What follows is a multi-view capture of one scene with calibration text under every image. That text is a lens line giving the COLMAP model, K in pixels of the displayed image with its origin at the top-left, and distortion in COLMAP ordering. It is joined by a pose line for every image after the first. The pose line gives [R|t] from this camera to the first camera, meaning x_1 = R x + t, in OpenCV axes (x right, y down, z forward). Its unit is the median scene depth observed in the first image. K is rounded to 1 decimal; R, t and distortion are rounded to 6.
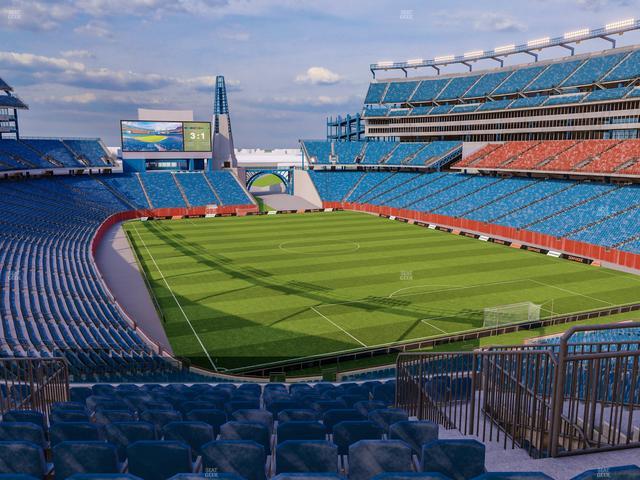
lens RADIAL K [[523.6, 0, 320.6], [0, 523.6, 240.2], [0, 0, 1]] dist [0.004431, -0.003371]
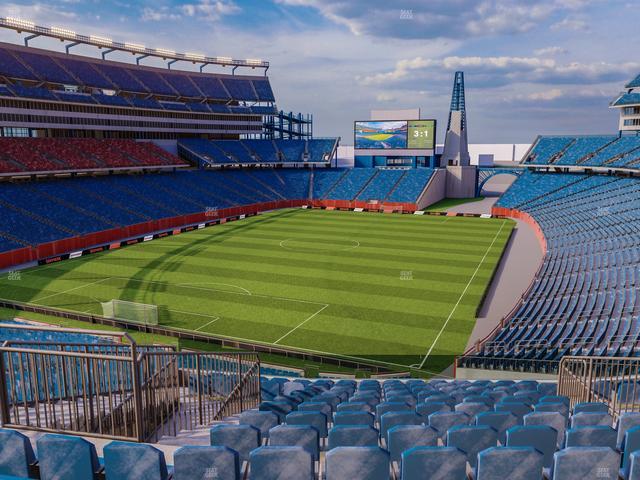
lens RADIAL K [[523.6, 0, 319.6], [0, 523.6, 241.7], [0, 0, 1]] dist [0.004431, -0.003371]
pose [[0.683107, 0.131164, -0.718443, 0.399280], [-0.124654, 0.990245, 0.062263, -0.030711], [0.719601, 0.047025, 0.692793, 0.166003]]
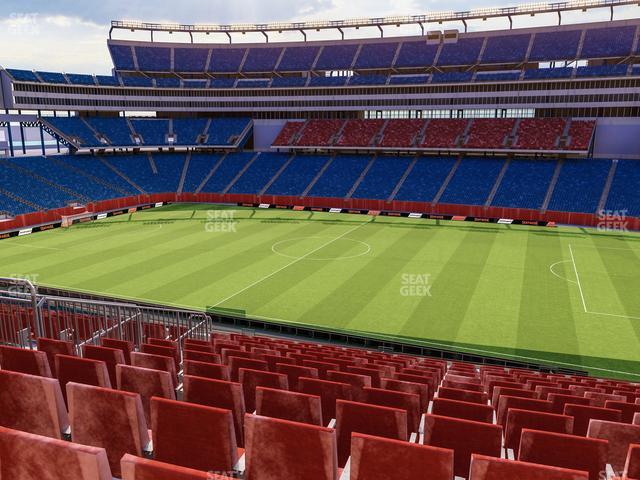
lens RADIAL K [[523.6, 0, 319.9], [0, 523.6, 238.3], [0, 0, 1]] dist [0.004431, -0.003371]
pose [[0.720757, -0.140409, 0.678818, -0.300022], [0.120495, 0.989740, 0.076782, -0.034961], [-0.682635, 0.026453, 0.730281, 0.239302]]
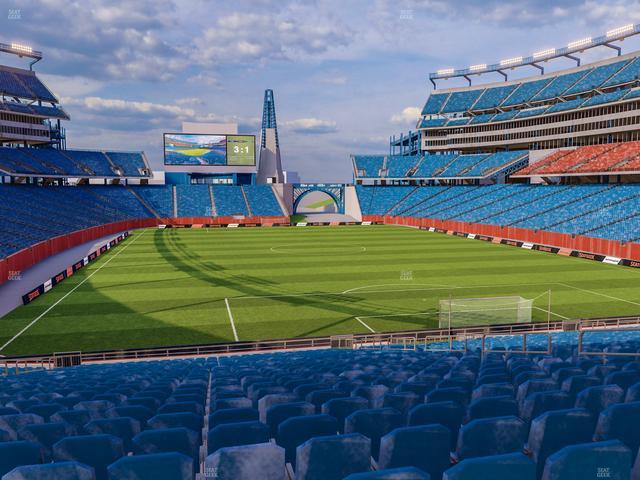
lens RADIAL K [[523.6, 0, 320.0], [0, 523.6, 239.0], [0, 0, 1]] dist [0.004431, -0.003371]
pose [[0.984111, 0.017083, -0.176731, 0.082822], [-0.030301, 0.996918, -0.072367, 0.031299], [0.174950, 0.076573, 0.981595, 0.093819]]
